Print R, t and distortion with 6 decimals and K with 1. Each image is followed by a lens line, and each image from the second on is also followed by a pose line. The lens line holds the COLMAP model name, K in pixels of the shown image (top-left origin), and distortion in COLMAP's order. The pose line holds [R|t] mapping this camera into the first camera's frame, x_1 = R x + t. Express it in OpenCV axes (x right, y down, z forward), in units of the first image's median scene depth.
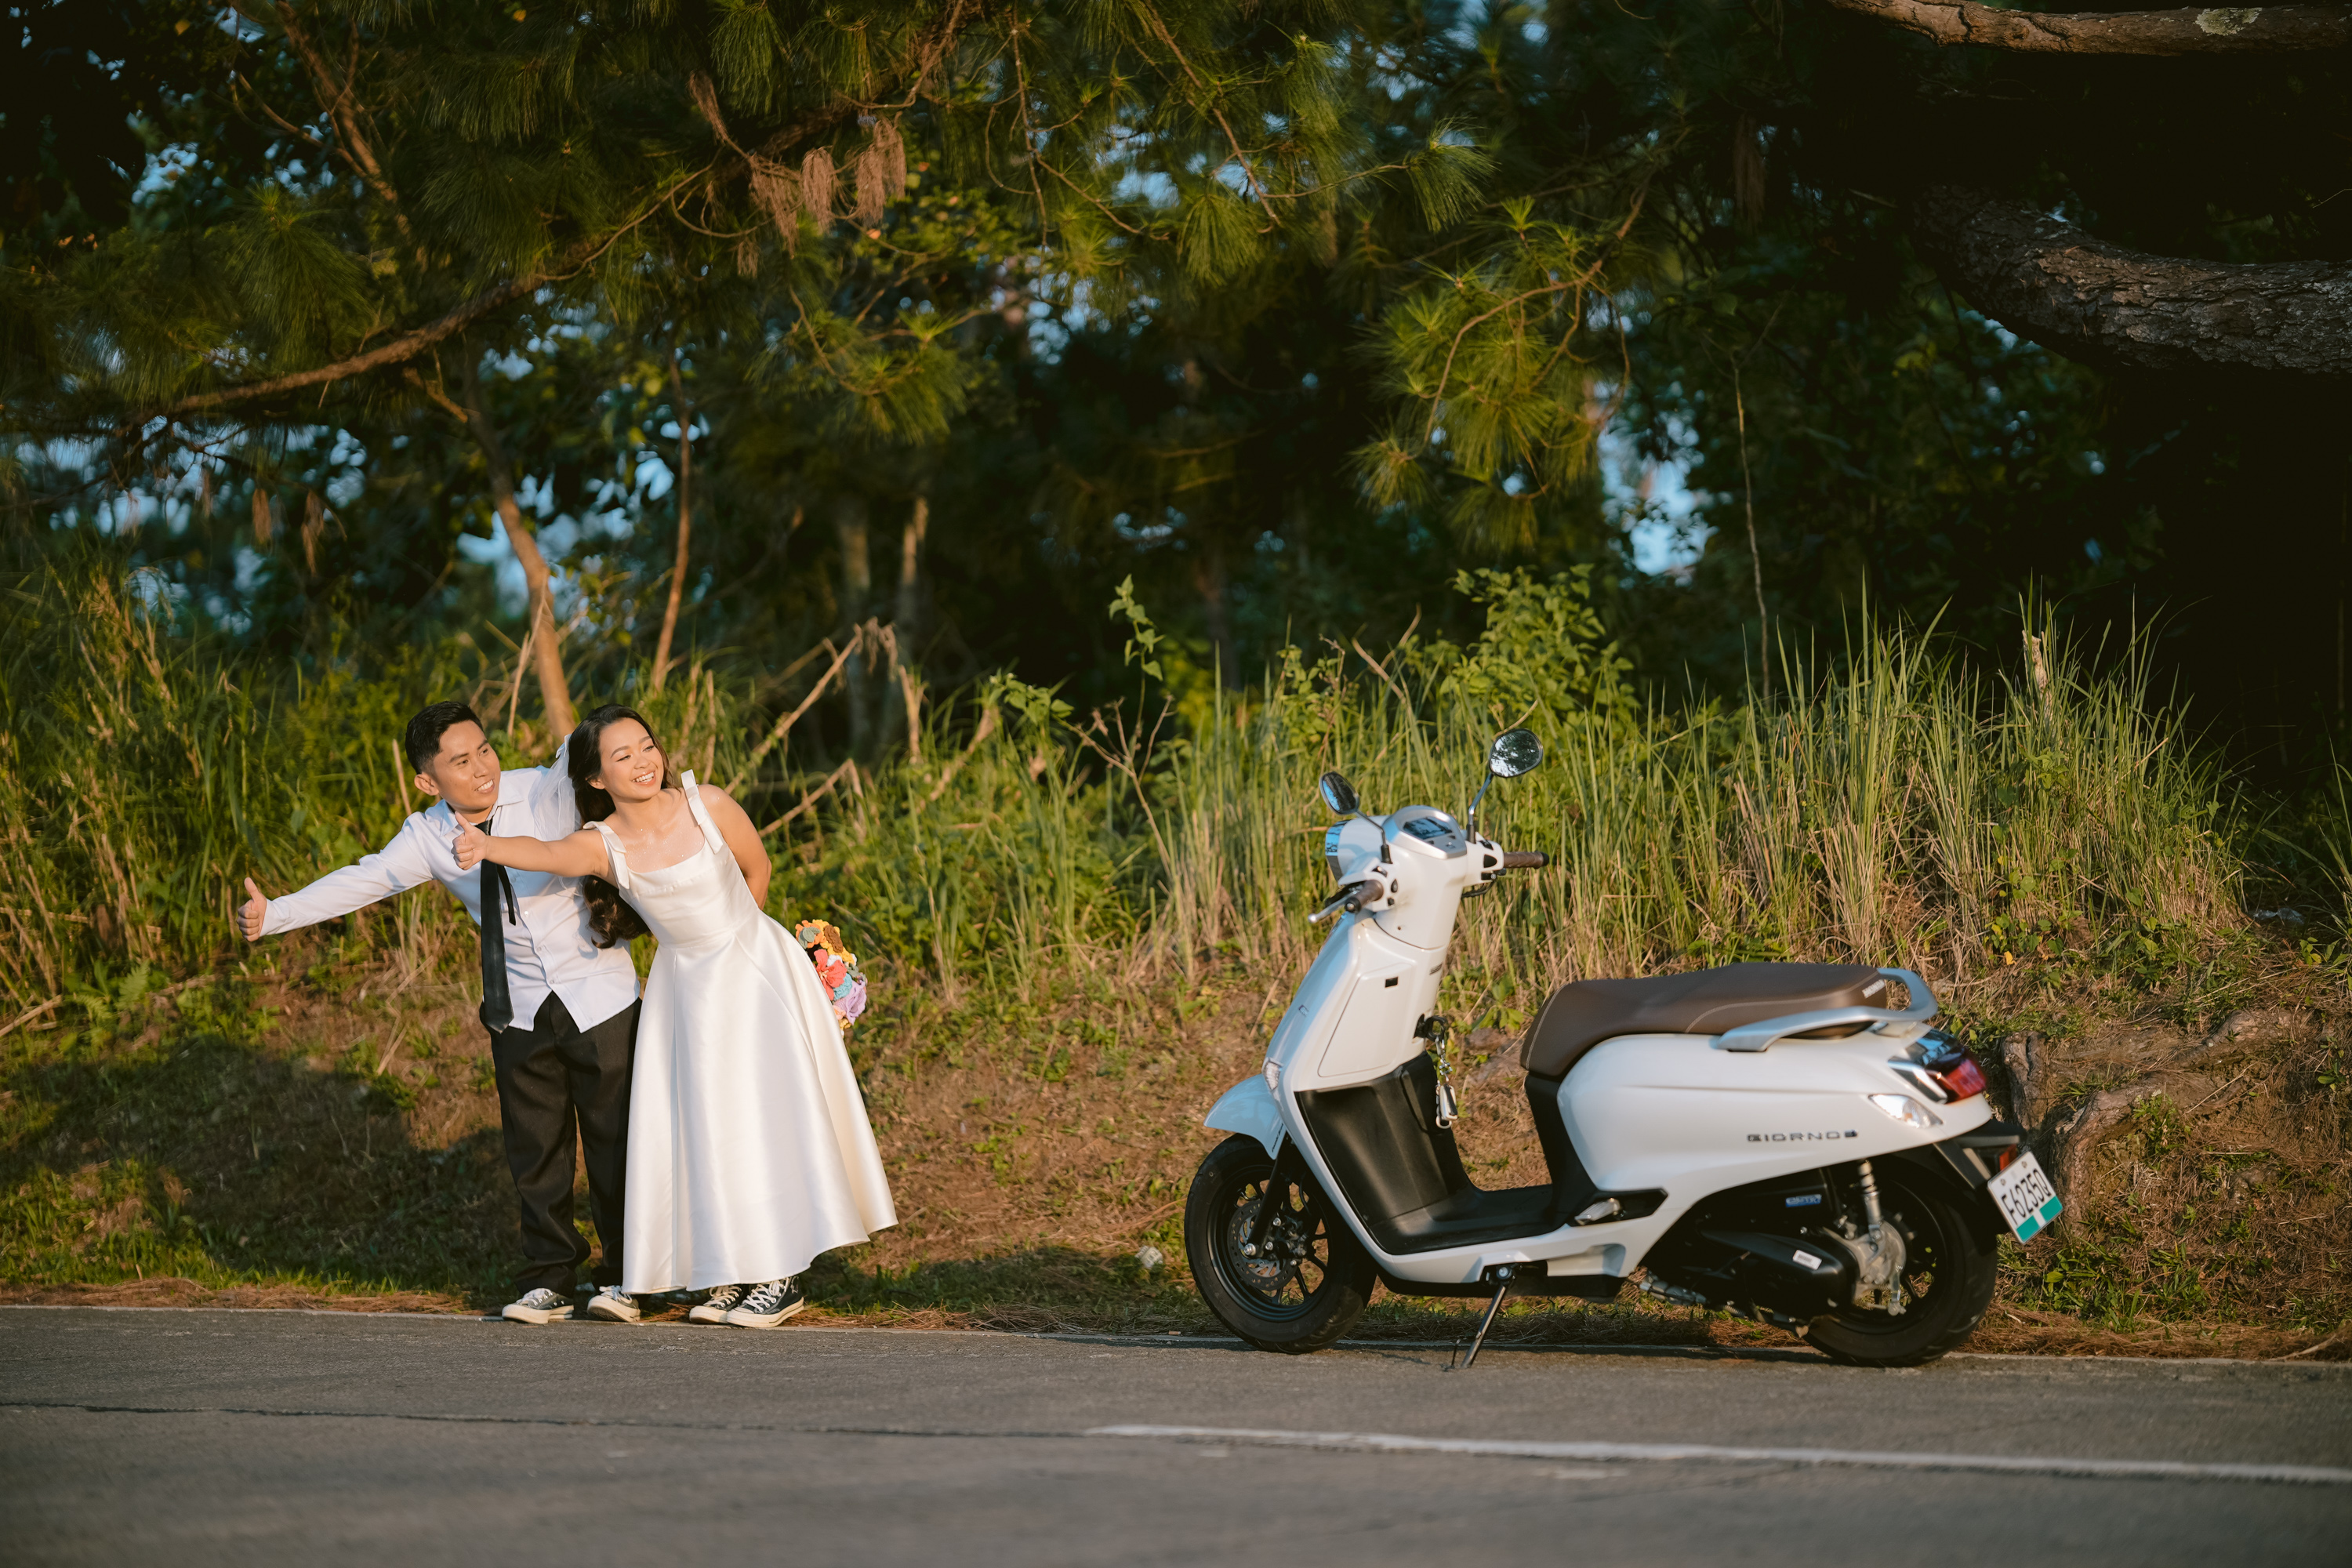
lens RADIAL K [[5749.7, 0, 1172.6], [0, 5749.7, 787.4], [0, 0, 1]] dist [0.012185, 0.000000]
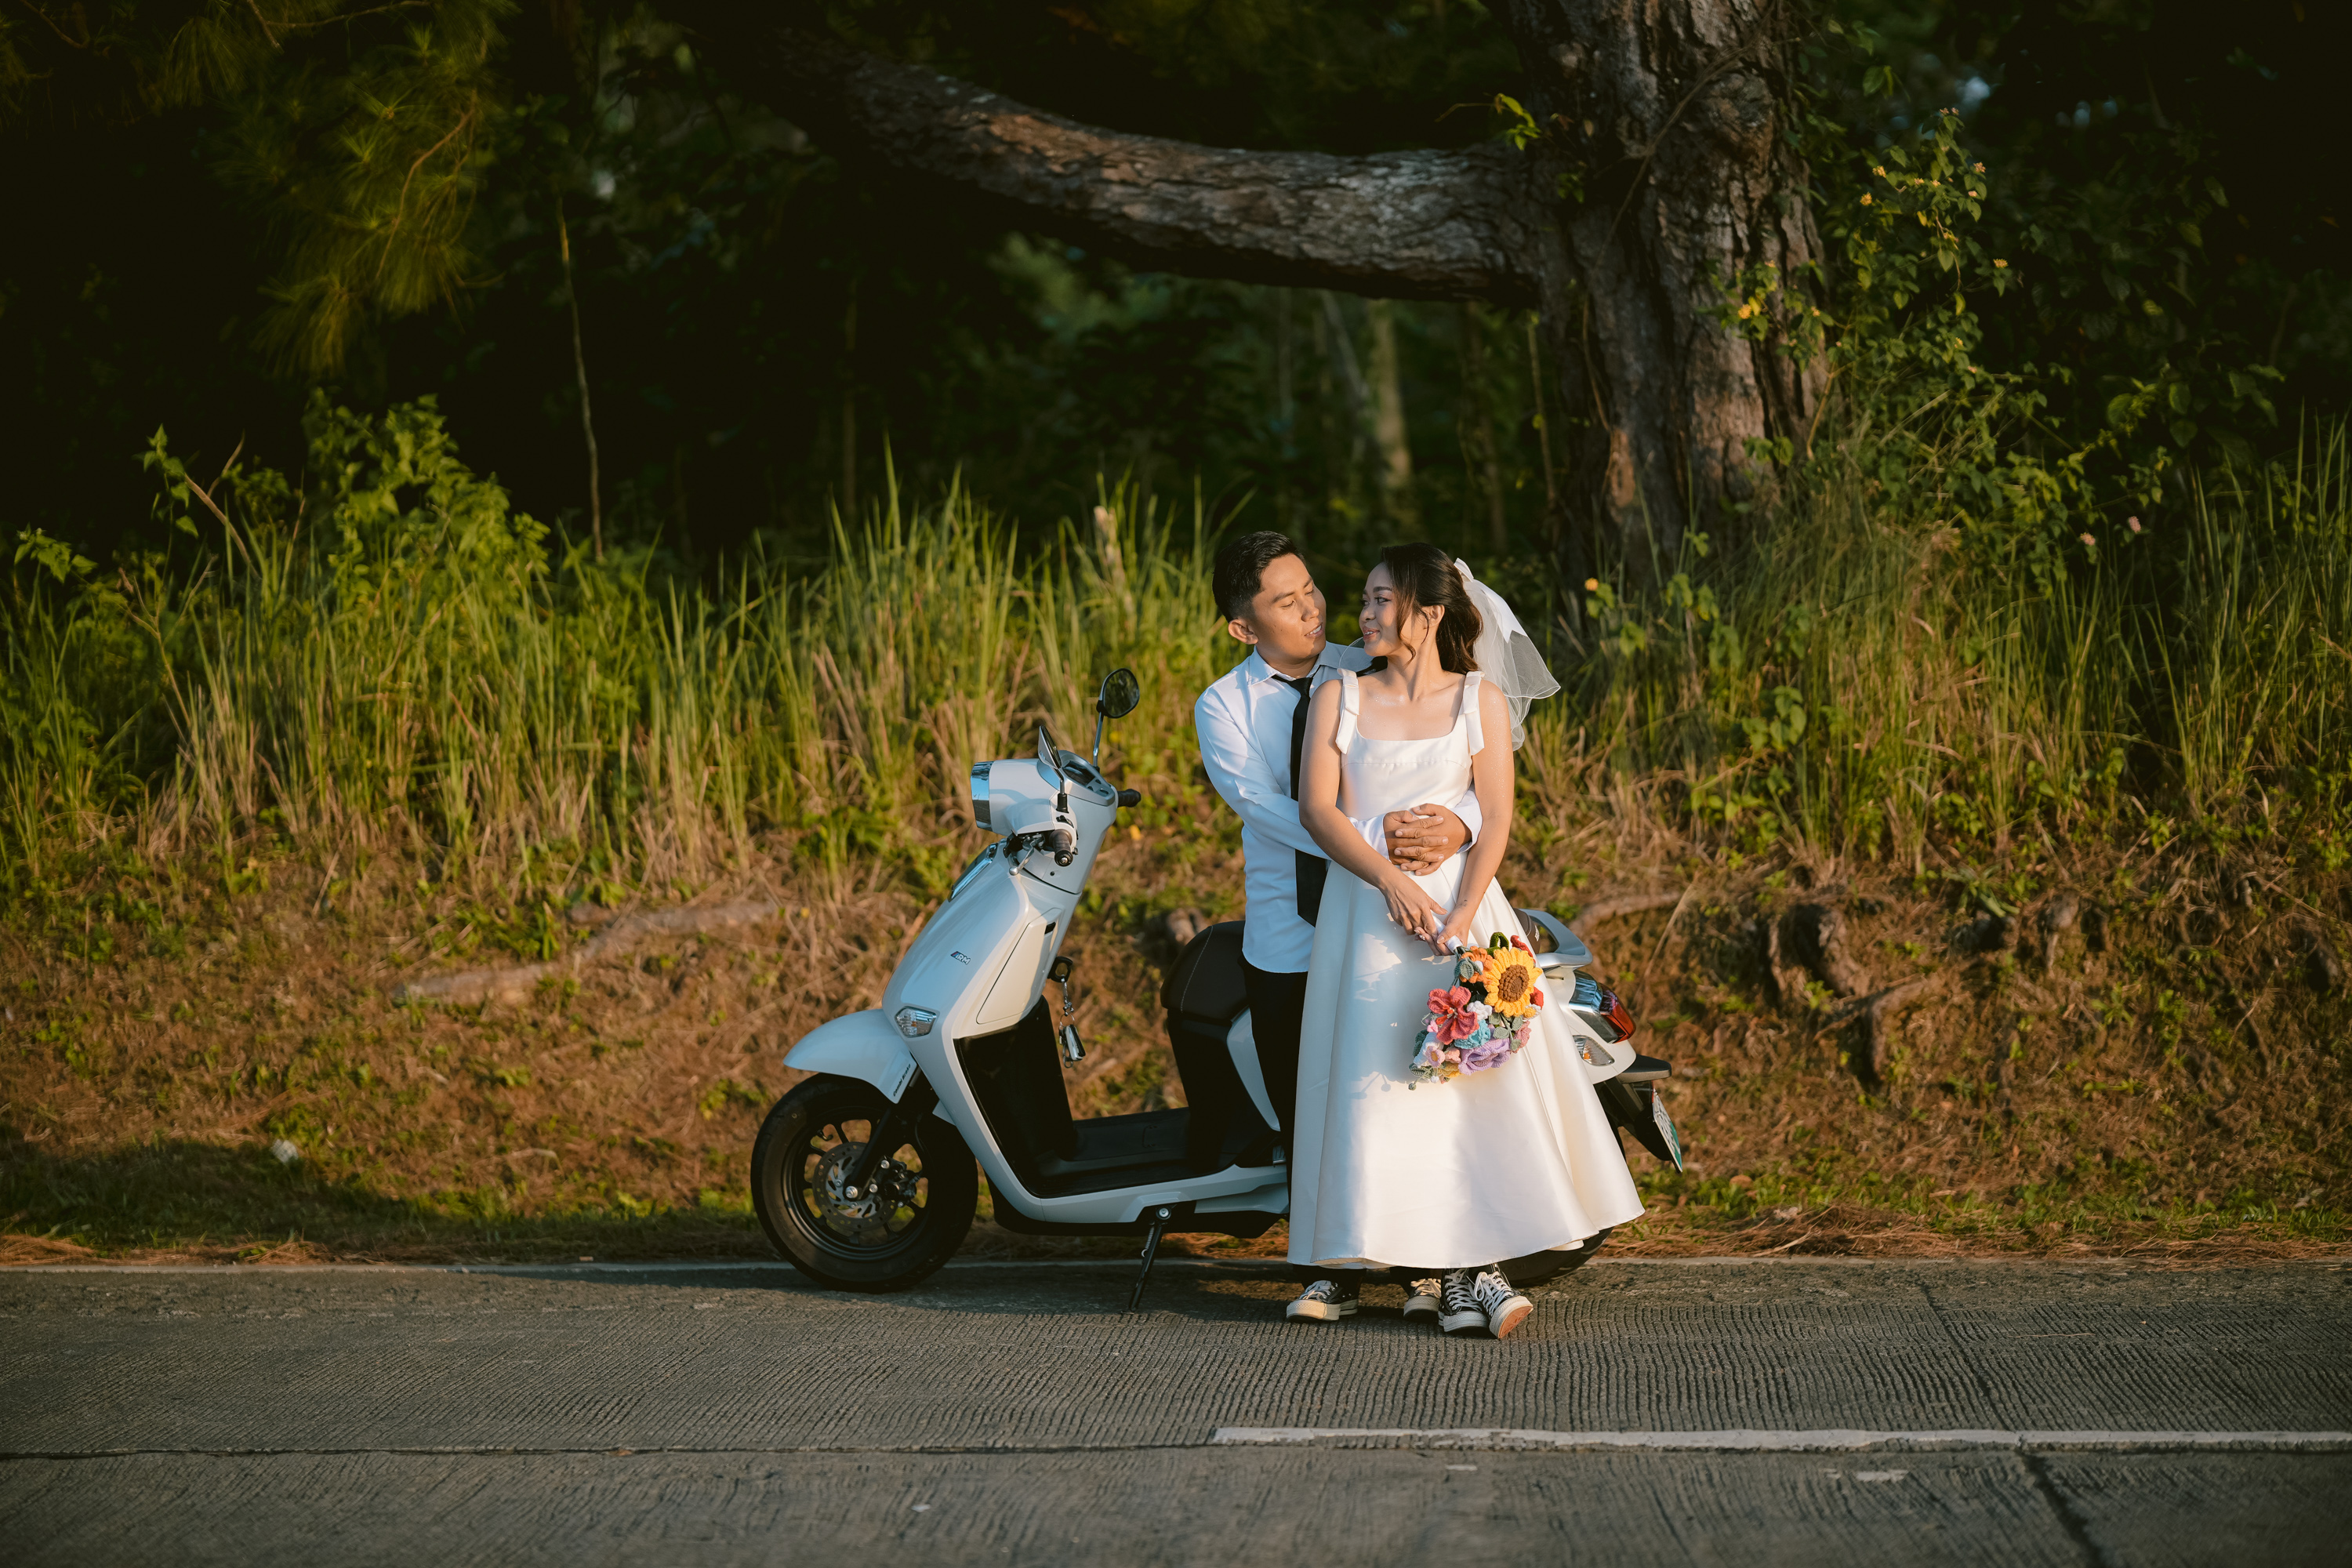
lens RADIAL K [[5749.7, 0, 1173.7], [0, 5749.7, 779.5], [0, 0, 1]] dist [0.012185, 0.000000]
pose [[0.872417, -0.013887, 0.488565, -0.333543], [-0.020065, 0.997736, 0.064190, -0.043846], [-0.488351, -0.065803, 0.870163, 0.092030]]
